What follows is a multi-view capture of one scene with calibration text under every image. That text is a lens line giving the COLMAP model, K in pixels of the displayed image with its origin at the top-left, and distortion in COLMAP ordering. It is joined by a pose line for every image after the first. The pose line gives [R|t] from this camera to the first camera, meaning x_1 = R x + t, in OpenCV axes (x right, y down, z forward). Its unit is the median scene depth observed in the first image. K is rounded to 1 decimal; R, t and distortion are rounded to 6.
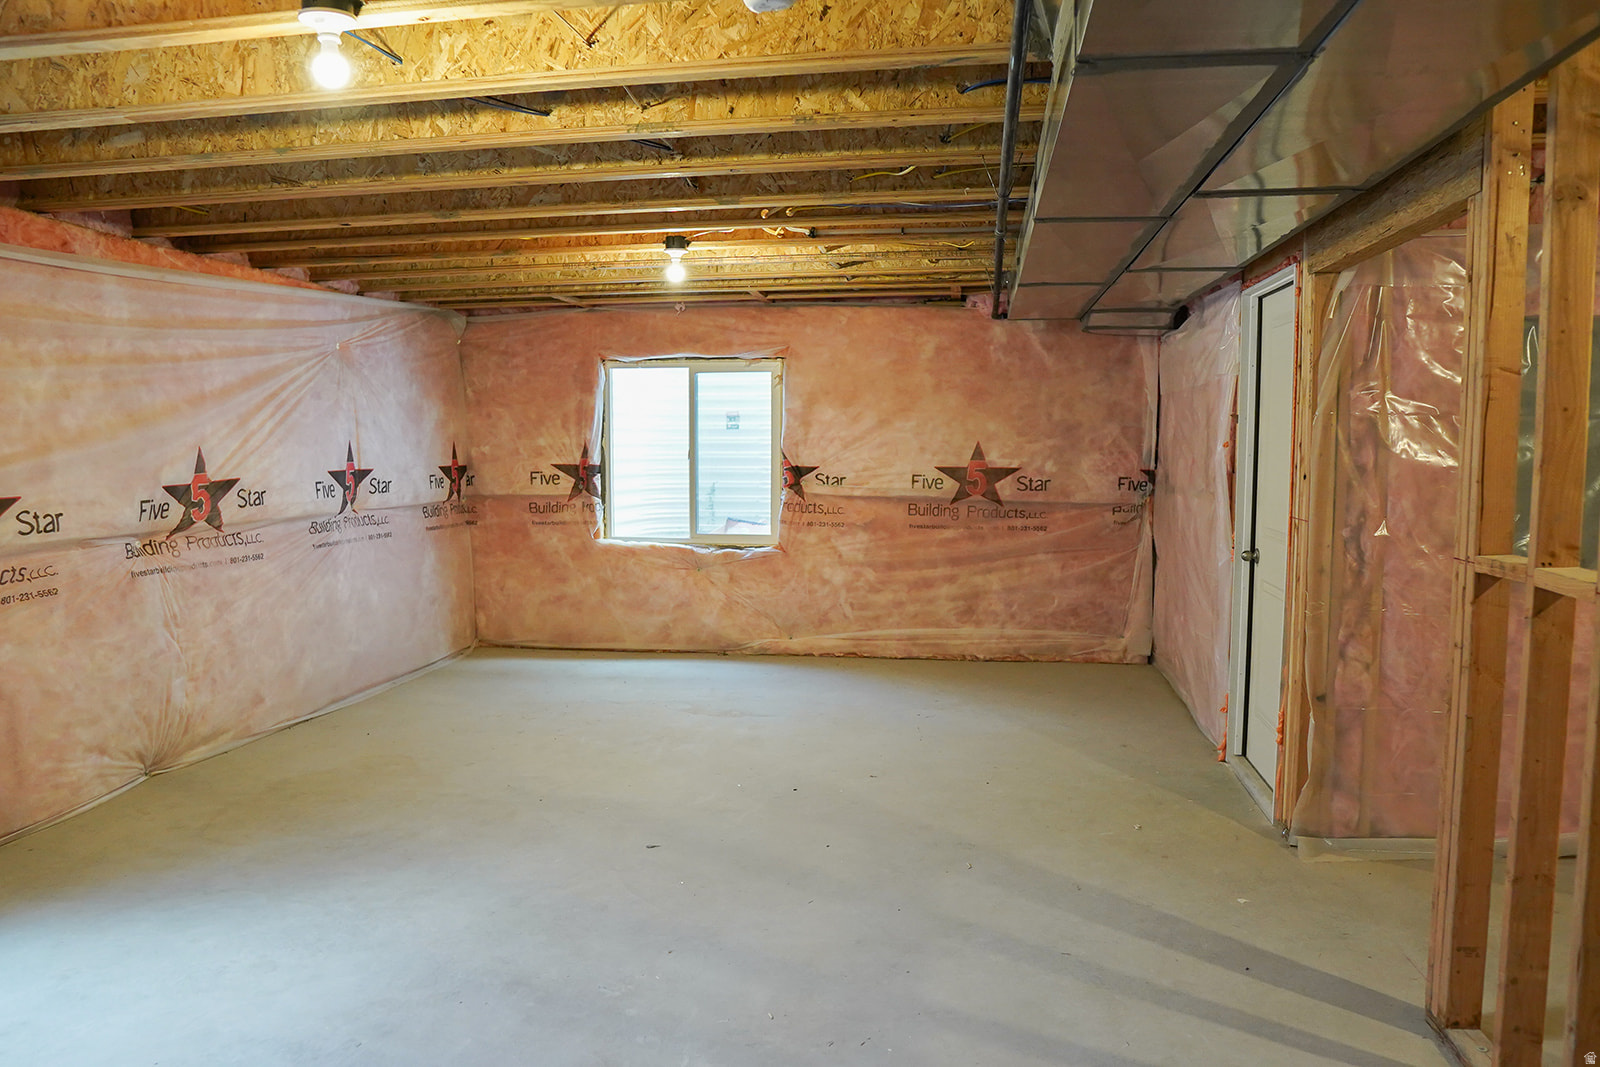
lens RADIAL K [[1130.1, 0, 793.1], [0, 1130.1, 553.6], [0, 0, 1]] dist [-0.112703, 0.074839]
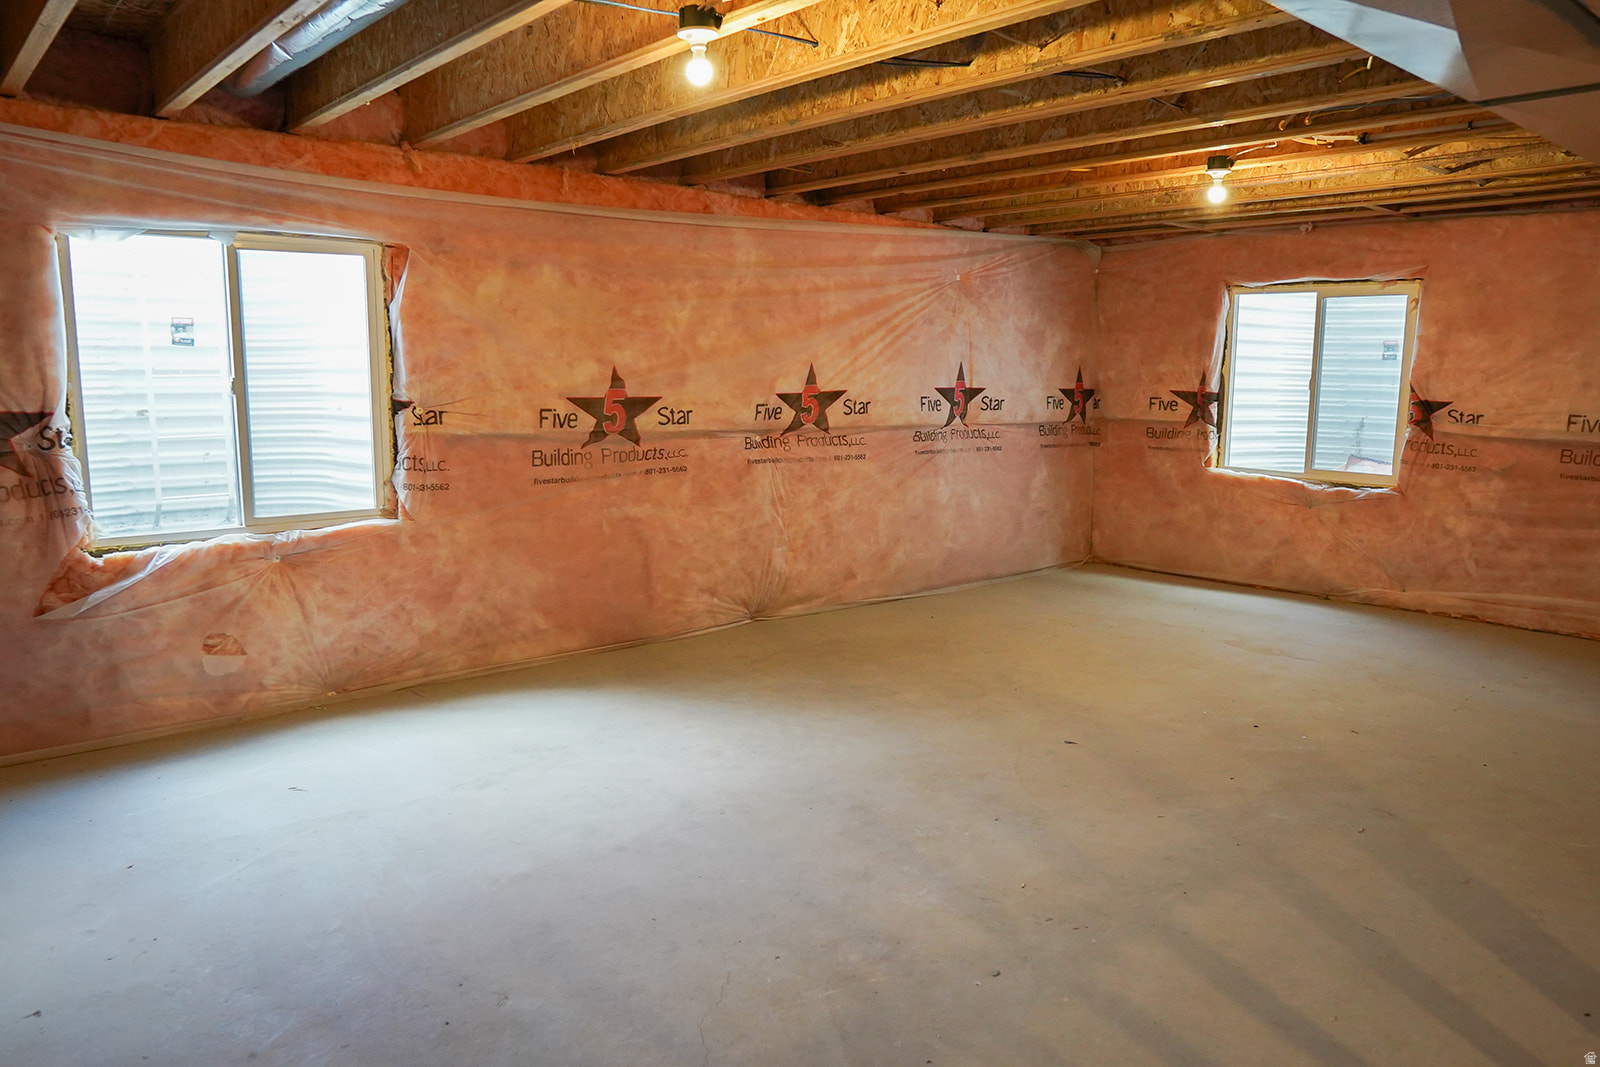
lens RADIAL K [[1130.1, 0, 793.1], [0, 1130.1, 553.6], [0, 0, 1]] dist [-0.112703, 0.074839]
pose [[0.766632, 0.111045, -0.632412, 0.214444], [-0.073246, 0.993627, 0.085681, 0.006606], [0.637896, -0.019364, 0.769879, 0.007770]]
